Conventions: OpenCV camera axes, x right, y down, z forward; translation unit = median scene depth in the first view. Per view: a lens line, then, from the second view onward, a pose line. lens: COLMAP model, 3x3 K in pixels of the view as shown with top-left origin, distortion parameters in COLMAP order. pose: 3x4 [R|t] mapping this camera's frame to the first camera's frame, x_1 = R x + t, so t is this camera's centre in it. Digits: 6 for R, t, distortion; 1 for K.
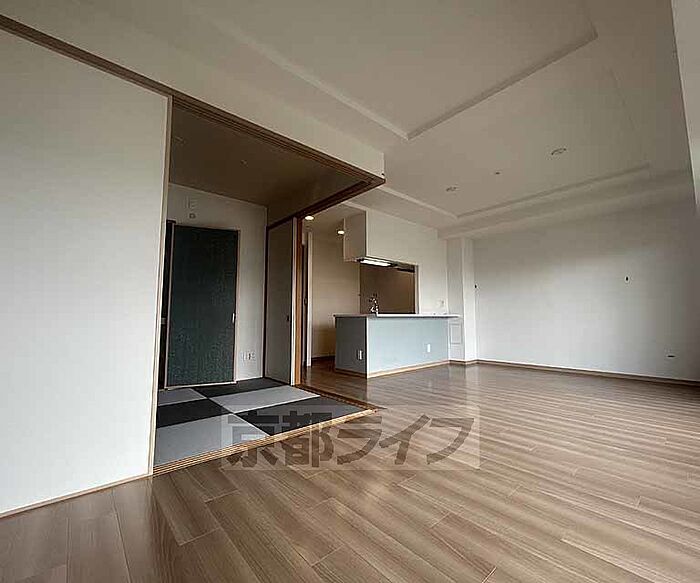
lens RADIAL K [[313.3, 0, 359.3], [0, 313.3, 291.0], [0, 0, 1]] dist [-0.000903, -0.000130]
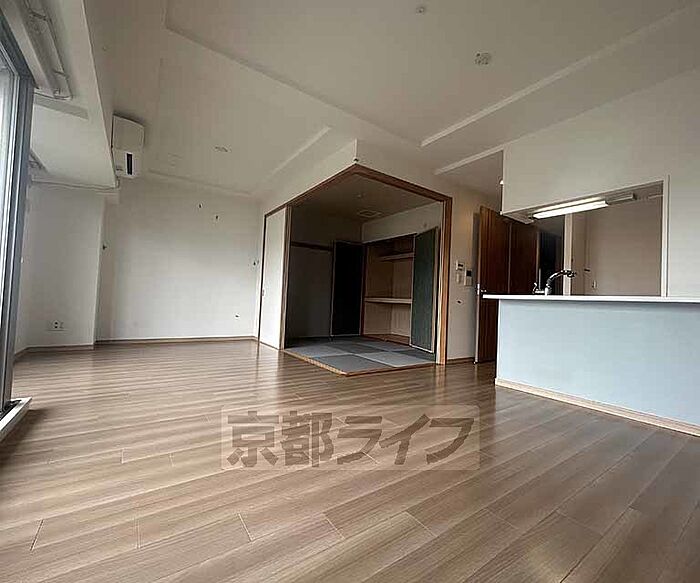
lens RADIAL K [[313.3, 0, 359.3], [0, 313.3, 291.0], [0, 0, 1]] dist [-0.000903, -0.000130]
pose [[-0.112431, -0.029429, -0.993224, 0.899605], [0.044436, 0.998412, -0.034613, 0.086863], [0.992665, -0.048027, -0.110945, 0.894274]]
